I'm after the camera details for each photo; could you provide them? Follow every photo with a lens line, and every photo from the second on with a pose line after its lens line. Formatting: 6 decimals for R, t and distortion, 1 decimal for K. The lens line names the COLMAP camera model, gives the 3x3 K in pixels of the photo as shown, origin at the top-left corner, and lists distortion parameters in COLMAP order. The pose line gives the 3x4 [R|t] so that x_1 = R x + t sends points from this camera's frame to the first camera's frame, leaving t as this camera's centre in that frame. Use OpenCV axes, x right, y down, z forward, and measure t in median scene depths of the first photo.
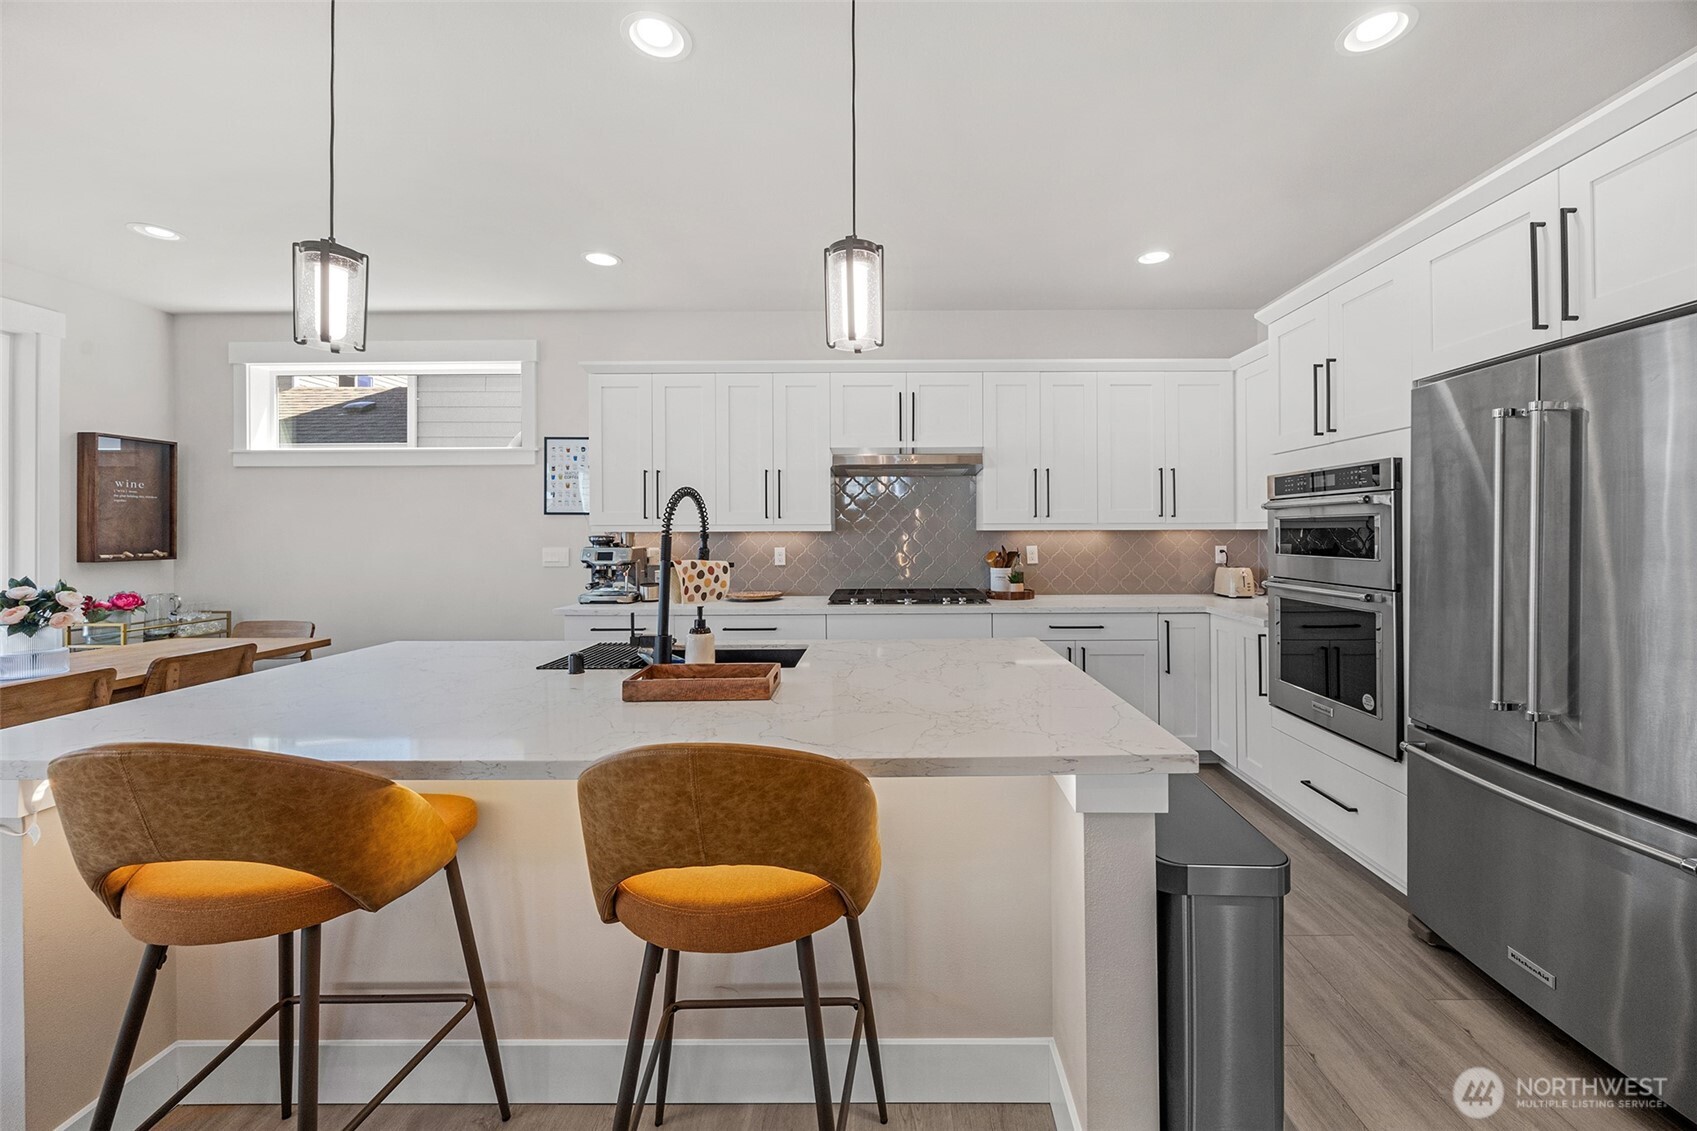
lens RADIAL K [[661.8, 0, 857.1], [0, 661.8, 530.9], [0, 0, 1]] dist [0.000117, -0.000005]
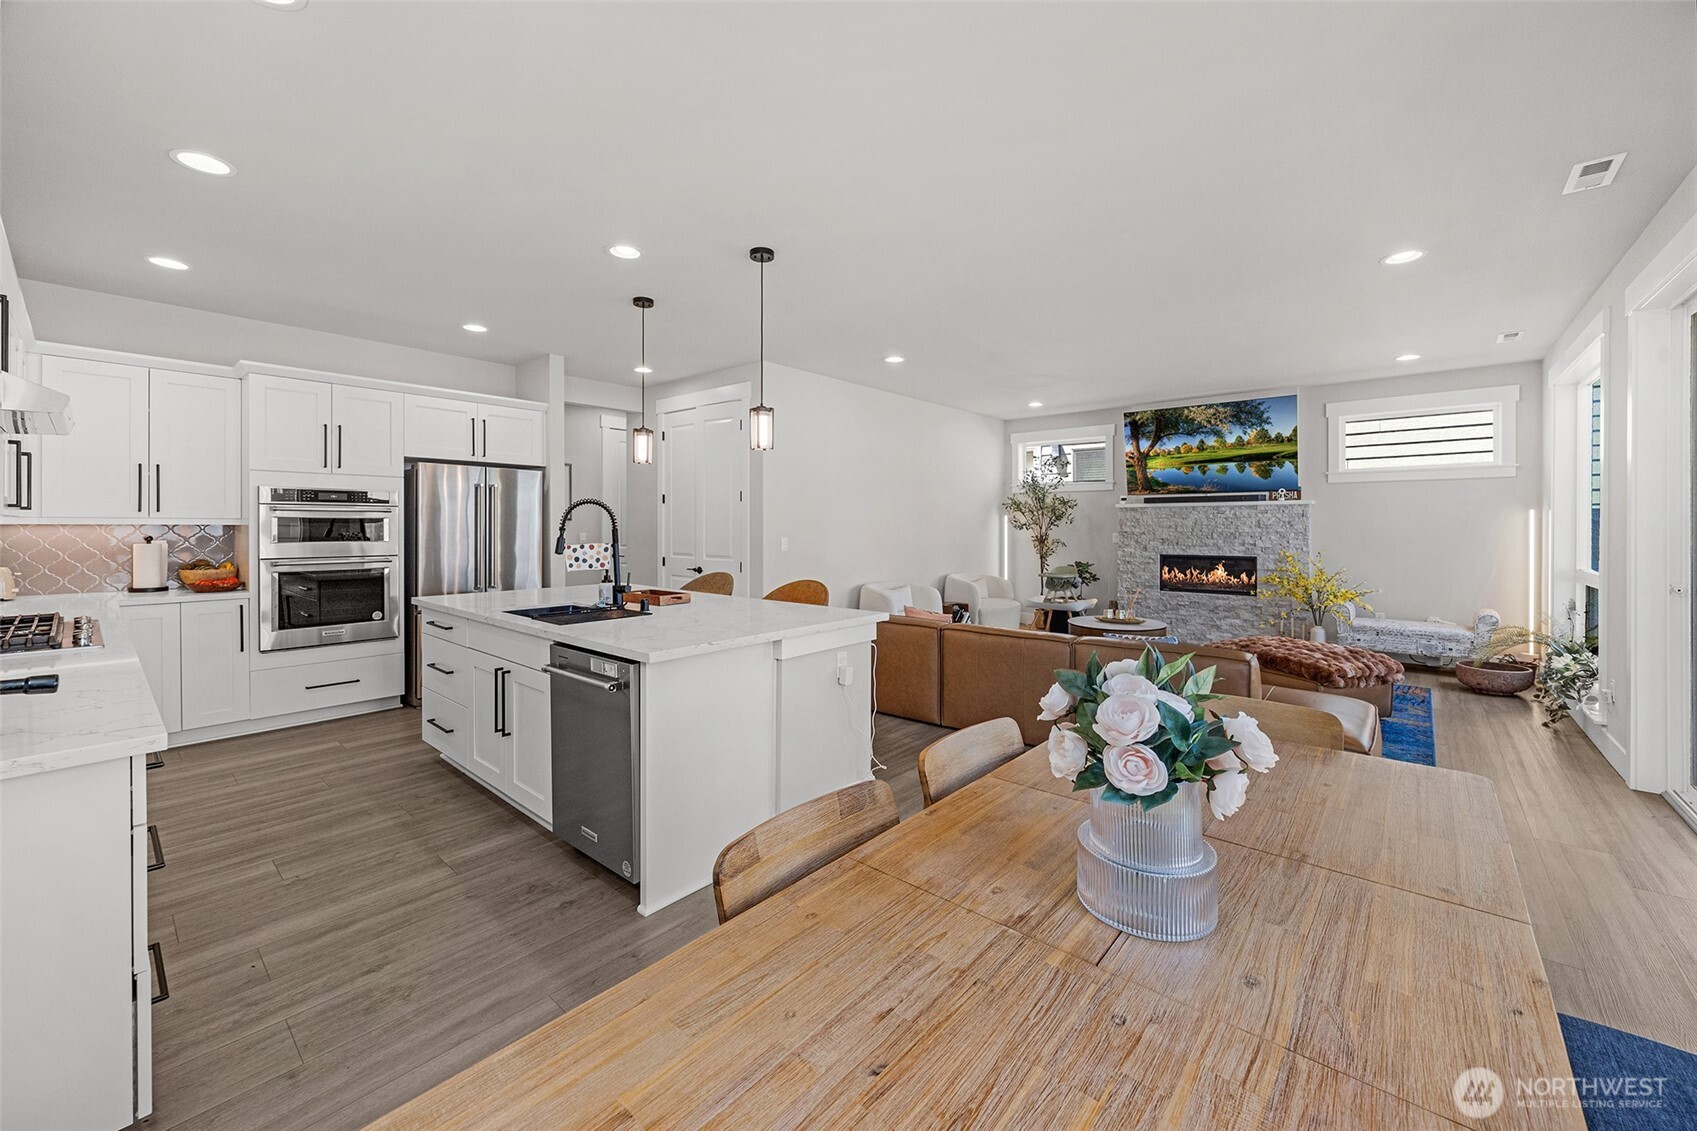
lens RADIAL K [[661.8, 0, 843.2], [0, 661.8, 528.9], [0, 0, 1]] dist [0.000117, -0.000005]
pose [[-0.754943, 0.000334, 0.655790, -1.365419], [-0.001307, 0.999997, -0.002014, 0.009070], [-0.655789, -0.002377, -0.754941, 1.416185]]
